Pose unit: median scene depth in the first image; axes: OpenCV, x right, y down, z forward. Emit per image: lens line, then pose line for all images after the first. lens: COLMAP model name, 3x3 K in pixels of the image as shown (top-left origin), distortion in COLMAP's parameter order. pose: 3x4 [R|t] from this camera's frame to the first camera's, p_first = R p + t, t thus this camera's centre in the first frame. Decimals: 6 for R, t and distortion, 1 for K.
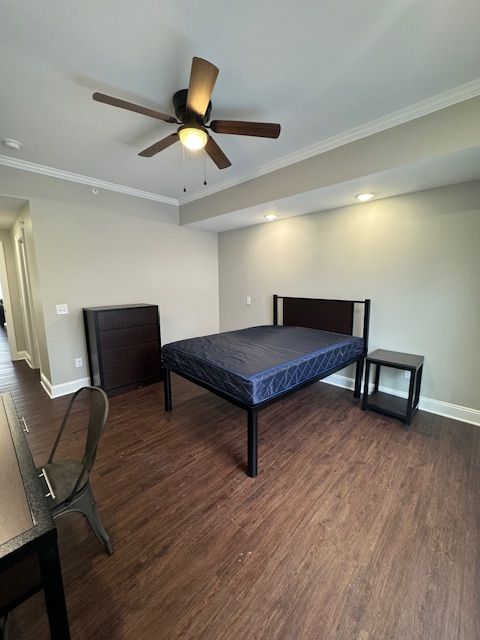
lens RADIAL K [[254.8, 0, 240.7], [0, 254.8, 320.2], [0, 0, 1]] dist [-0.002527, -0.000041]
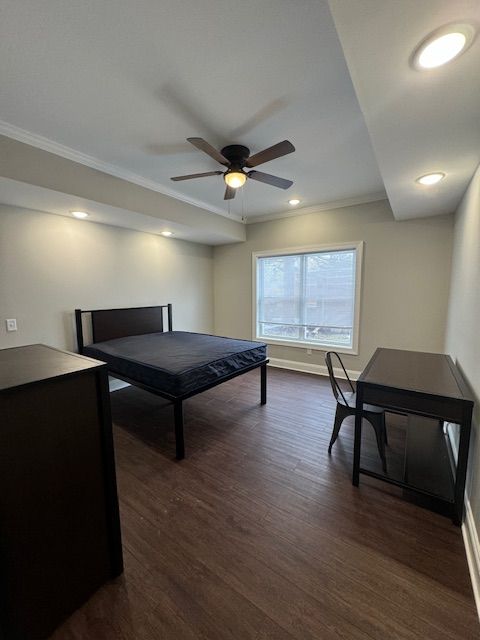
lens RADIAL K [[254.8, 0, 237.9], [0, 254.8, 320.3], [0, 0, 1]] dist [-0.002527, -0.000041]
pose [[-0.147589, -0.102273, 0.983747, -0.889169], [0.177367, 0.975778, 0.128054, -0.097153], [-0.973015, 0.193384, -0.125874, 0.761787]]
